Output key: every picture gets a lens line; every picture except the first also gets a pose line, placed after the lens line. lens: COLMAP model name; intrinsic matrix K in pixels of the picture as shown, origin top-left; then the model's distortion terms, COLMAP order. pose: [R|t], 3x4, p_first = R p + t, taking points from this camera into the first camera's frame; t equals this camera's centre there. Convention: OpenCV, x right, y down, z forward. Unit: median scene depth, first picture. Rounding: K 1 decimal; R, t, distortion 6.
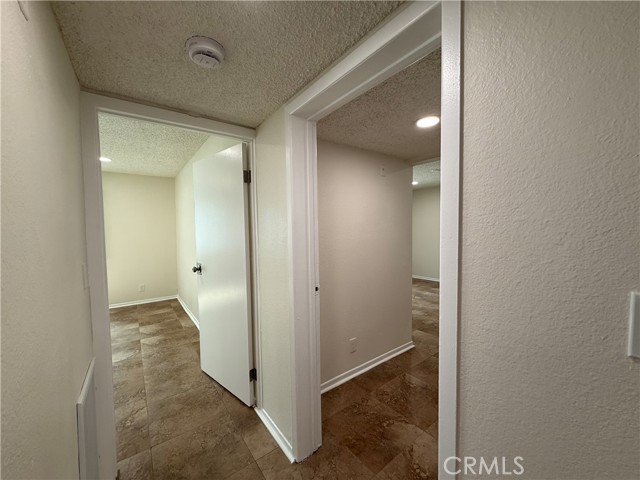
lens RADIAL K [[254.8, 0, 319.4], [0, 254.8, 240.0], [0, 0, 1]] dist [-0.000464, -0.000193]
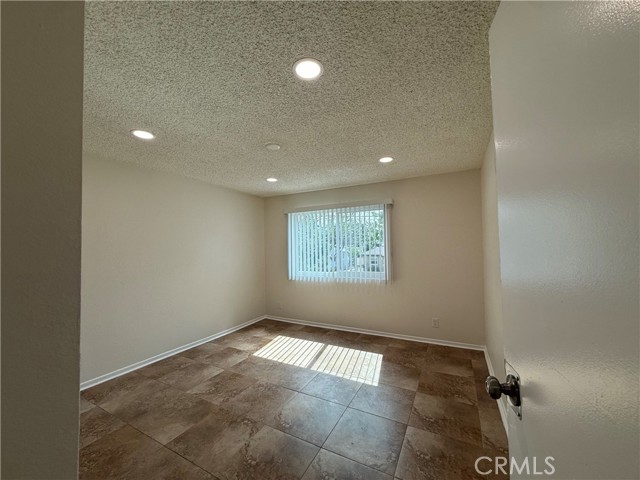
lens RADIAL K [[254.8, 0, 319.4], [0, 254.8, 240.0], [0, 0, 1]] dist [-0.000464, -0.000193]
pose [[0.426048, -0.024477, -0.904370, -0.281011], [-0.026524, 0.998866, -0.039530, -0.026733], [0.904312, 0.040829, 0.424915, 0.649259]]
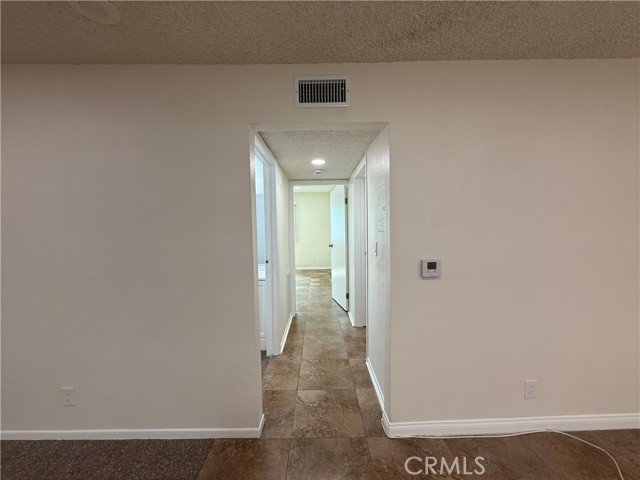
lens RADIAL K [[254.8, 0, 319.4], [0, 254.8, 240.0], [0, 0, 1]] dist [-0.000464, -0.000193]
pose [[0.805591, 0.034198, -0.591484, 0.578663], [-0.020858, 0.999351, 0.029371, 0.011626], [0.592105, -0.011324, 0.805781, -0.607156]]
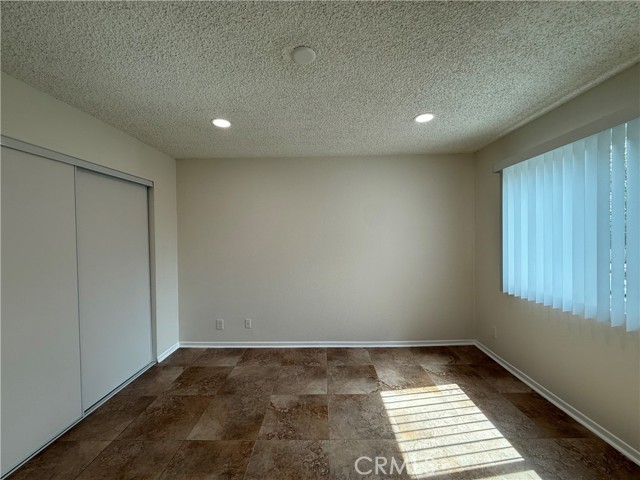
lens RADIAL K [[254.8, 0, 319.4], [0, 254.8, 240.0], [0, 0, 1]] dist [-0.000464, -0.000193]
pose [[-0.608916, 0.025142, -0.792836, -0.795181], [-0.014097, 0.998997, 0.042506, -0.044813], [0.793110, 0.037059, -0.607950, 1.252234]]
